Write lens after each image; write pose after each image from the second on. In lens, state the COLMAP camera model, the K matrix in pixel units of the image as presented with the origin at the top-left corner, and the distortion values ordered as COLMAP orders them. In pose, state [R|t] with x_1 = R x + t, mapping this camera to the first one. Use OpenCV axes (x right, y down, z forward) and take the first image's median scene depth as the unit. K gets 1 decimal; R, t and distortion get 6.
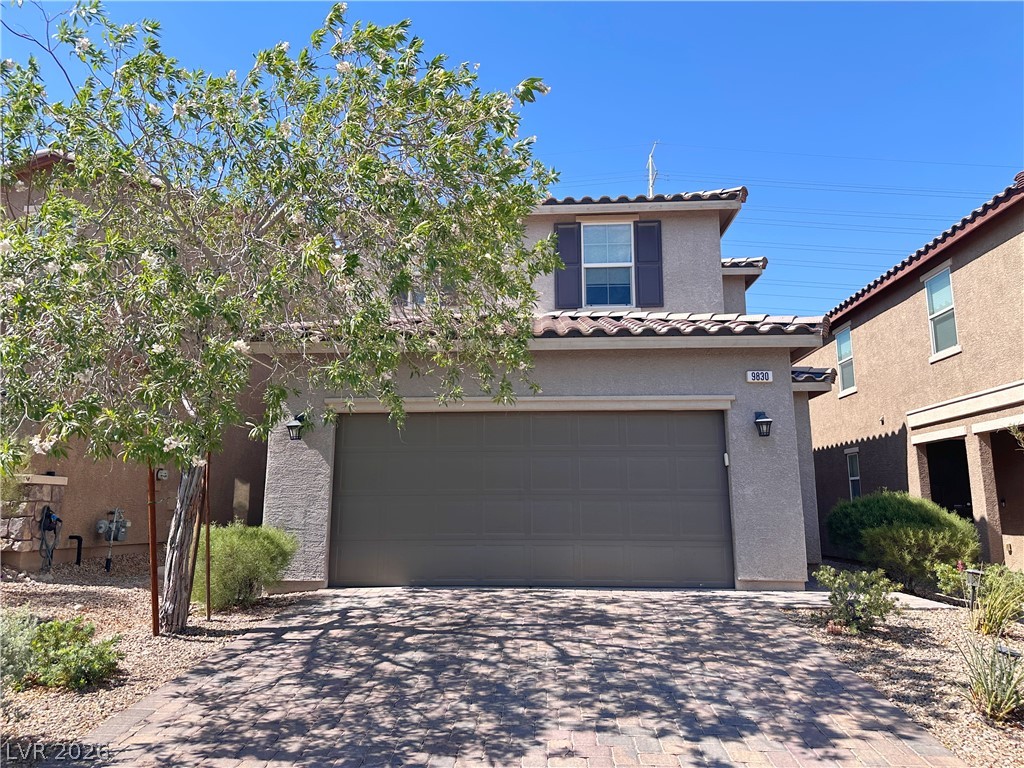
lens RADIAL K [[728.0, 0, 509.6], [0, 728.0, 376.7], [0, 0, 1]] dist [0.048012, -0.059622]
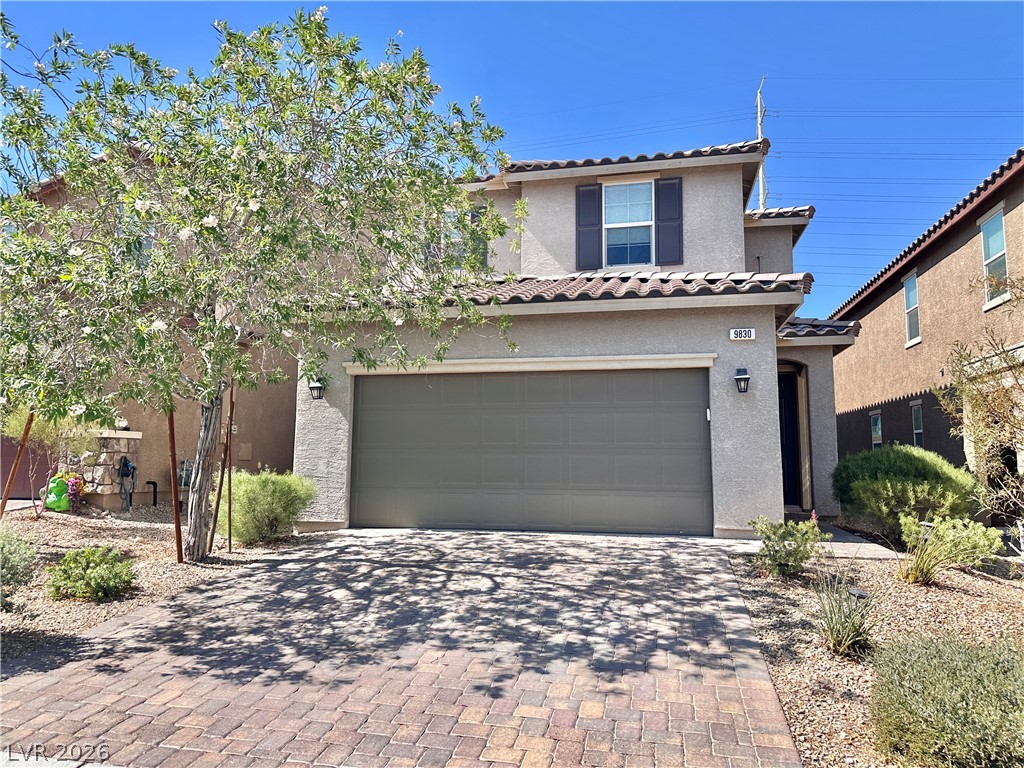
lens RADIAL K [[728.0, 0, 518.1], [0, 728.0, 384.4], [0, 0, 1]] dist [0.048012, -0.059622]
pose [[0.988162, -0.011033, -0.153016, 0.183593], [0.022553, 0.997021, 0.073753, -0.012543], [0.151746, -0.076331, 0.985468, -0.061834]]
